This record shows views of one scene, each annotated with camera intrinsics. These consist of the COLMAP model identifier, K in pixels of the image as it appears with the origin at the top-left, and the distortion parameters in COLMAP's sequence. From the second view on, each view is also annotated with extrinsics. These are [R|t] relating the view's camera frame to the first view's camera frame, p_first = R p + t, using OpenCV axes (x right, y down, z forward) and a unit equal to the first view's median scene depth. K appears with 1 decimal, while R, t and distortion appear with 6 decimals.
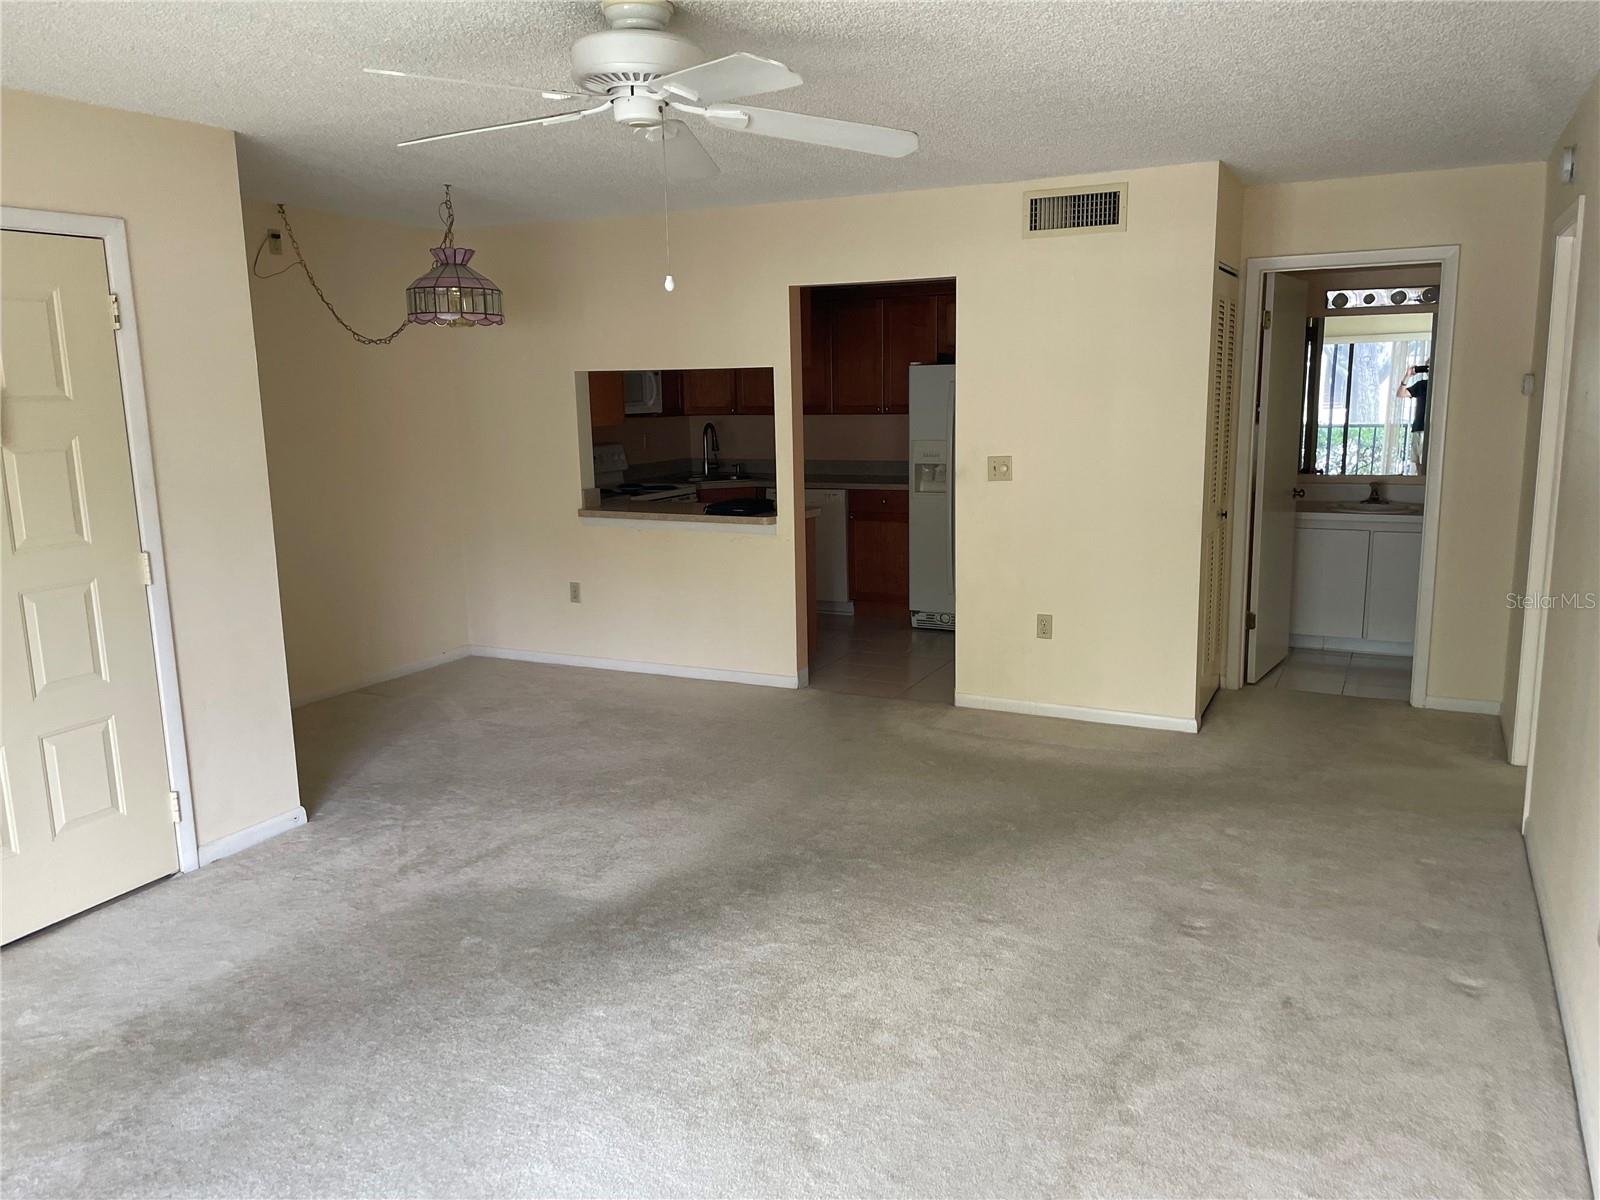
lens RADIAL K [[1202.7, 0, 811.4], [0, 1202.7, 615.4], [0, 0, 1]] dist [0.099138, -0.139414]
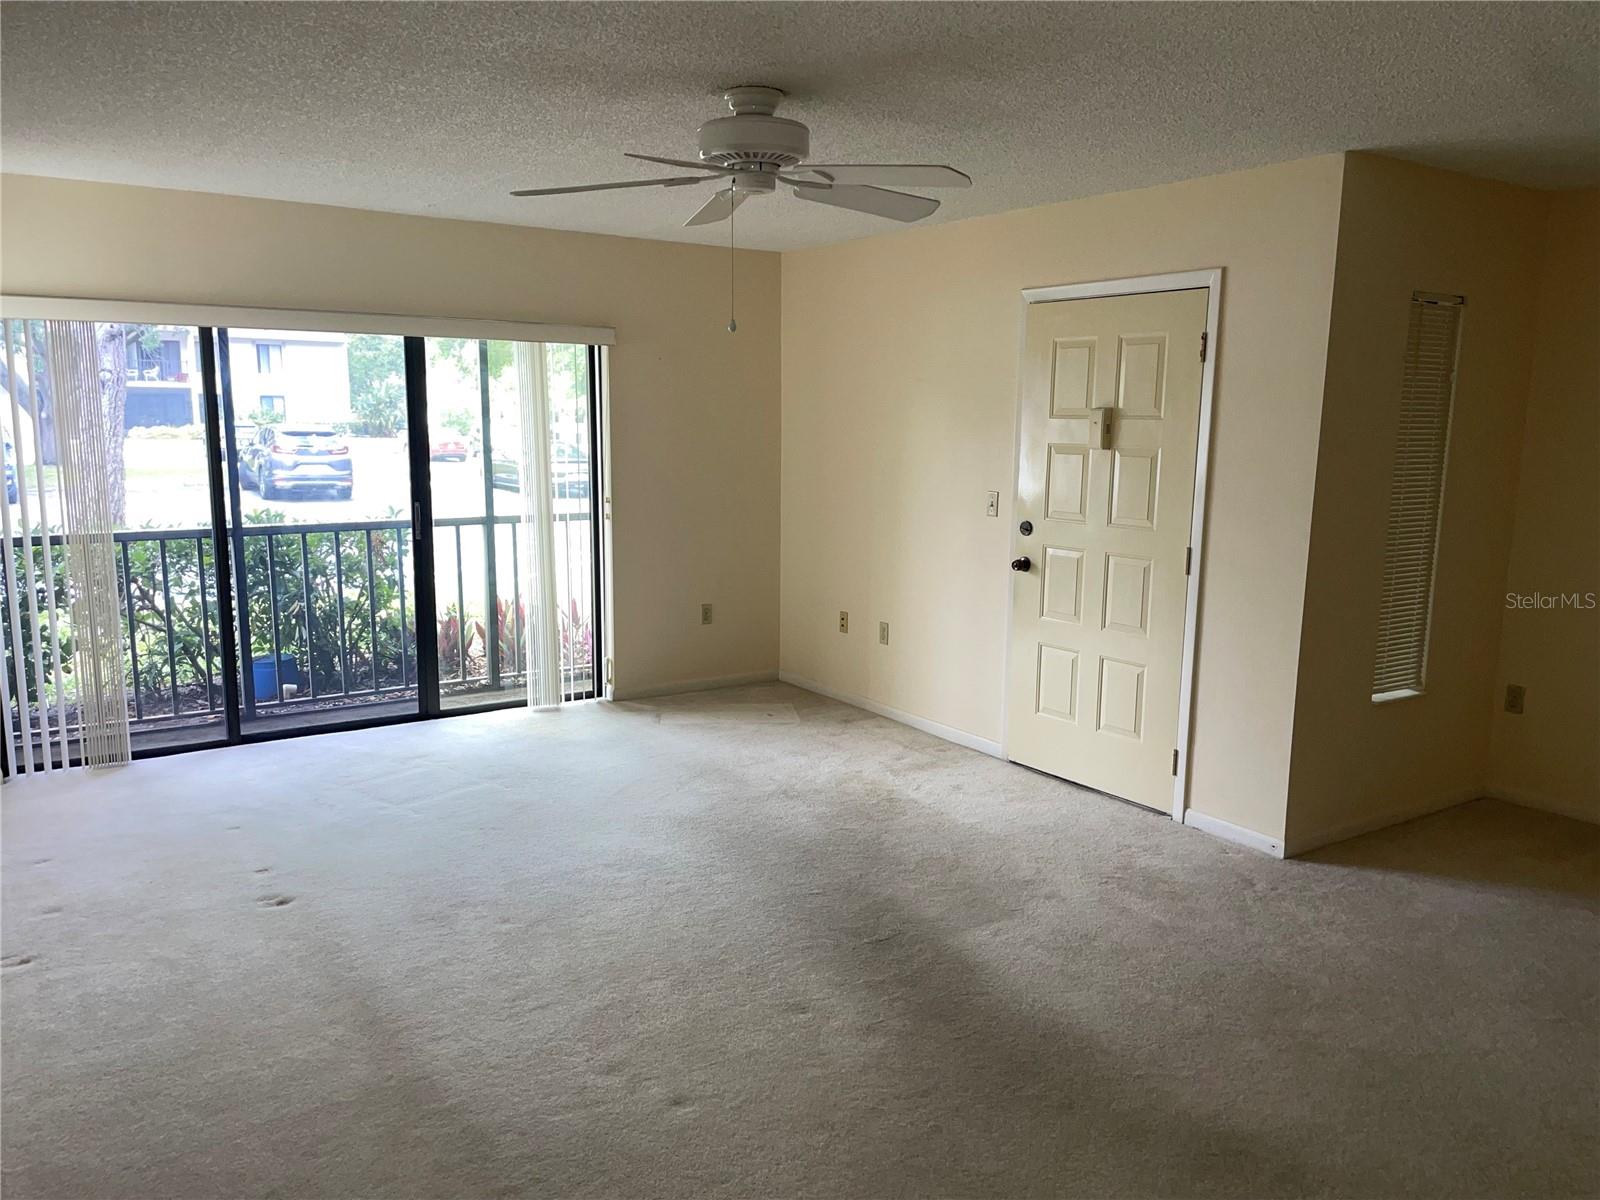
lens RADIAL K [[1202.7, 0, 811.4], [0, 1202.7, 615.4], [0, 0, 1]] dist [0.099138, -0.139414]
pose [[-0.497122, 0.163017, -0.852230, 0.352091], [-0.168244, 0.945442, 0.278987, -0.136872], [0.851213, 0.282073, -0.442573, 0.651796]]
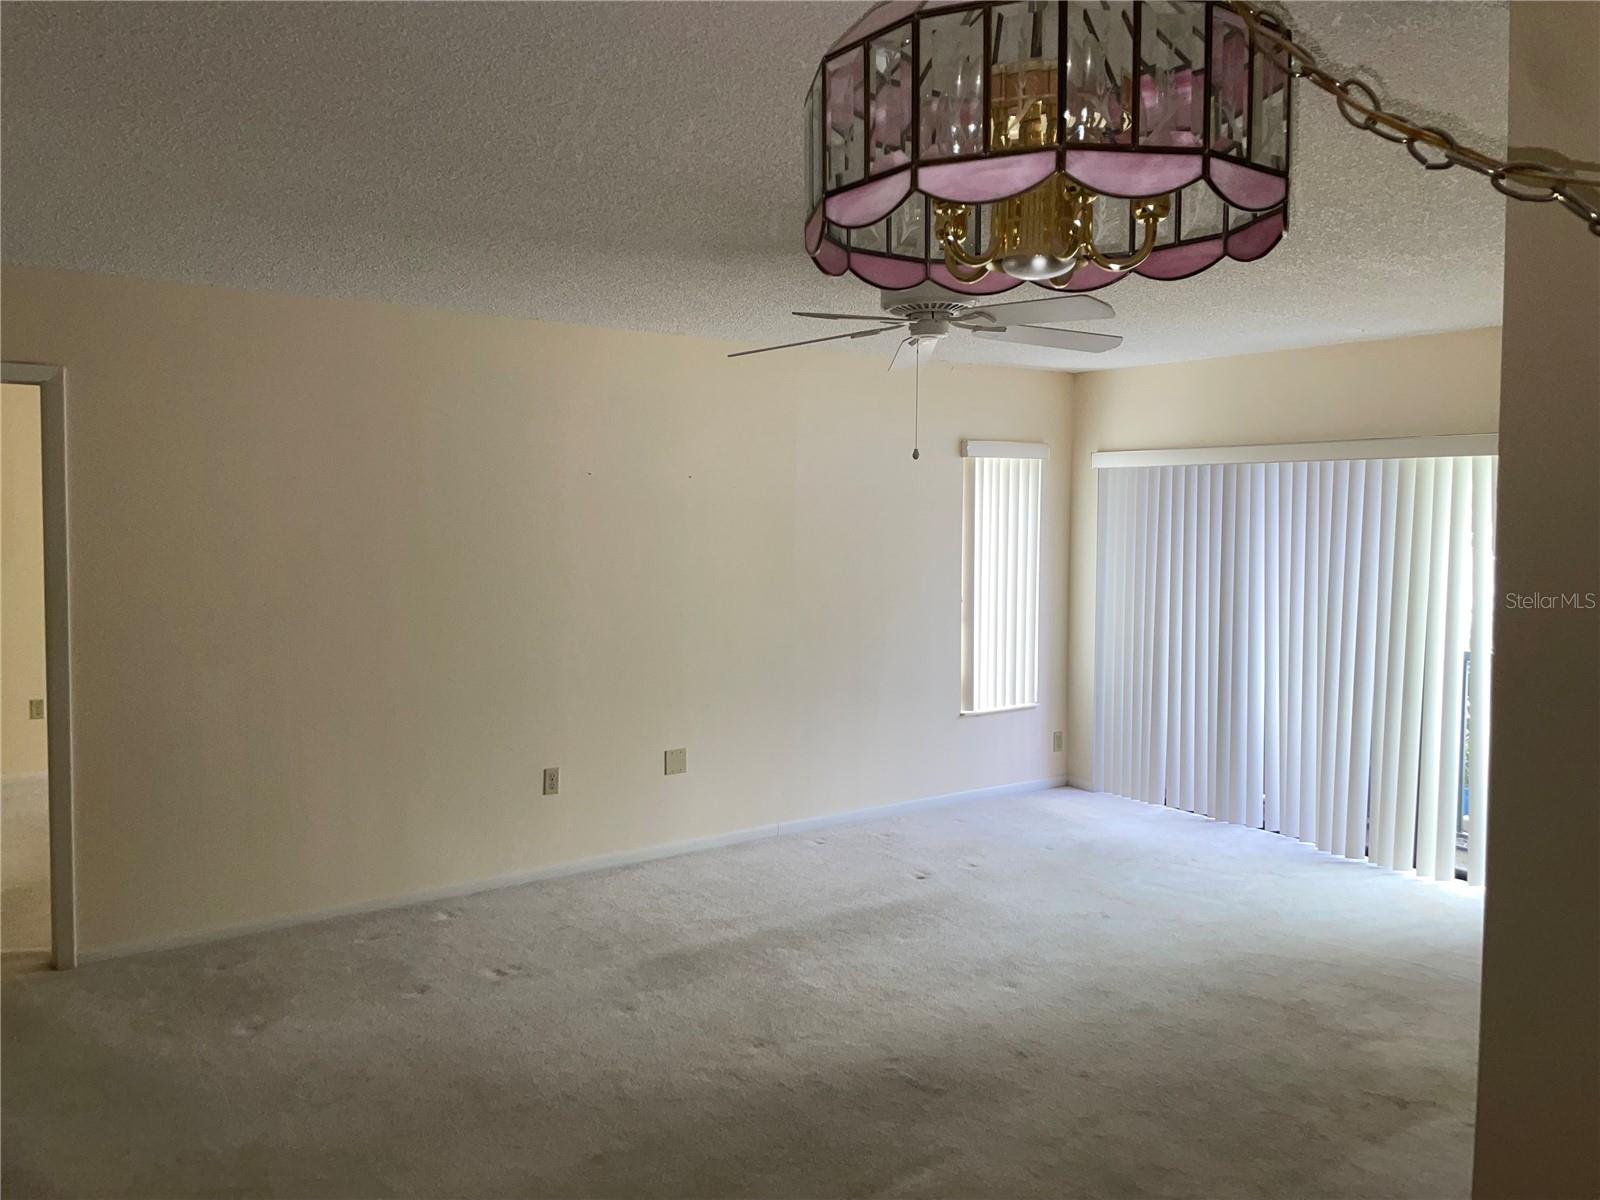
lens RADIAL K [[1198.0, 0, 817.2], [0, 1198.0, 553.1], [0, 0, 1]] dist [0.096725, -0.139543]
pose [[-0.880967, -0.002455, 0.473172, -0.257649], [0.101674, 0.975646, 0.194362, -0.171478], [-0.462125, 0.219336, -0.859262, 0.869420]]
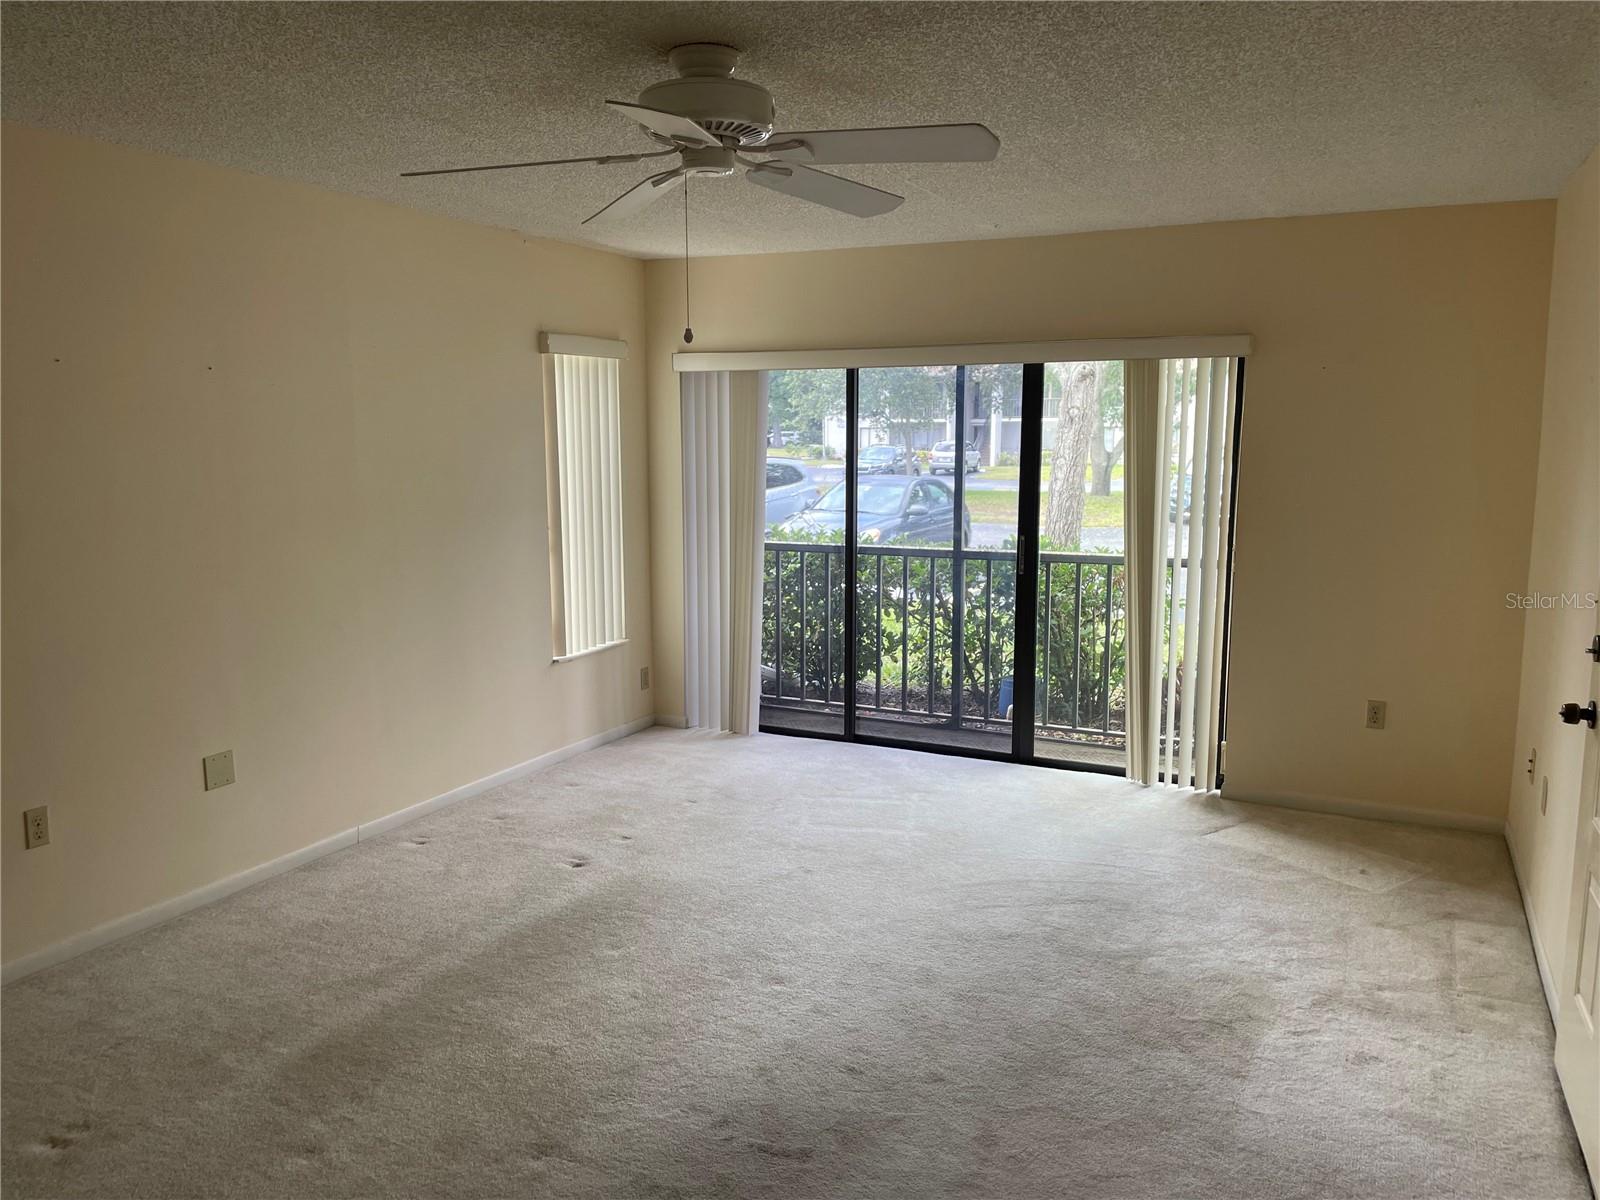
lens RADIAL K [[1198.7, 0, 812.2], [0, 1198.7, 600.6], [0, 0, 1]] dist [0.085564, -0.112160]
pose [[-0.999684, 0.021272, -0.013427, -0.079929], [0.015664, 0.944068, 0.329378, -0.153963], [0.019683, 0.329063, -0.944103, 0.785851]]
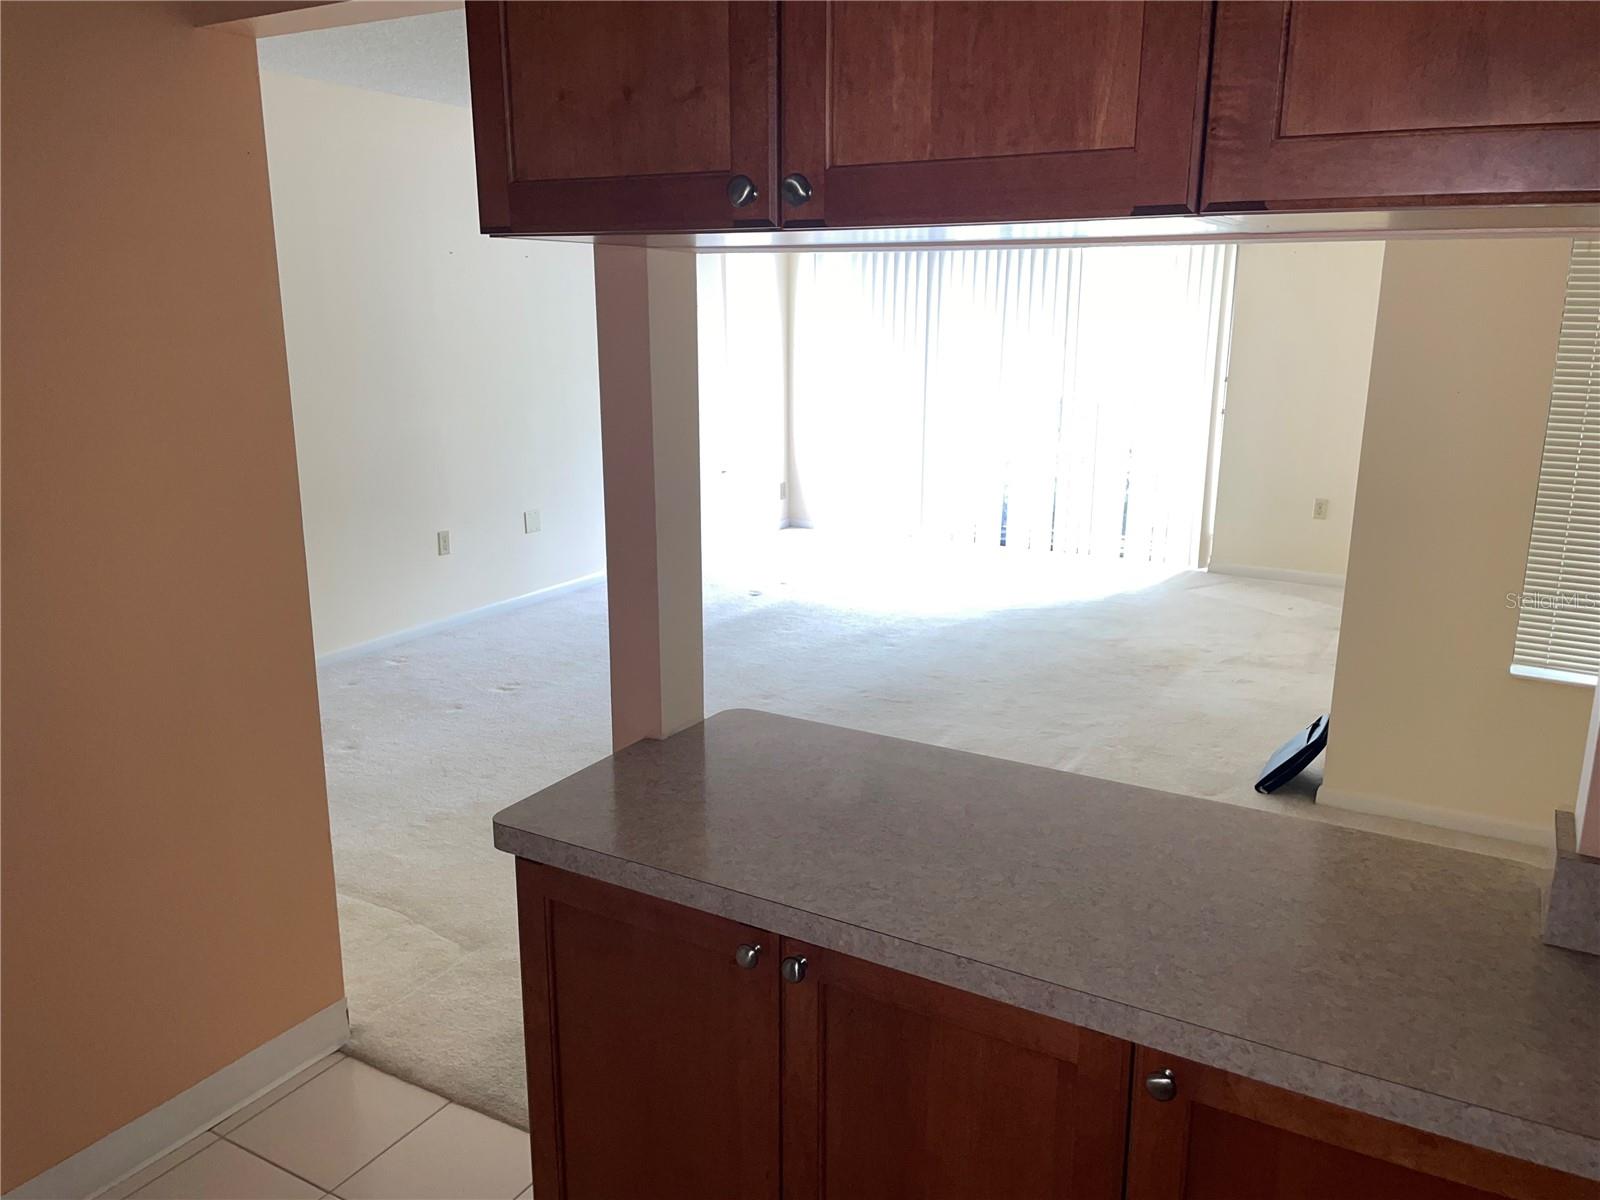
lens RADIAL K [[1202.7, 0, 811.4], [0, 1202.7, 615.4], [0, 0, 1]] dist [0.099138, -0.139414]
pose [[-0.998258, 0.002029, 0.058966, -0.064411], [0.027357, 0.901404, 0.432114, -0.209025], [-0.052275, 0.432975, -0.899889, 1.077934]]
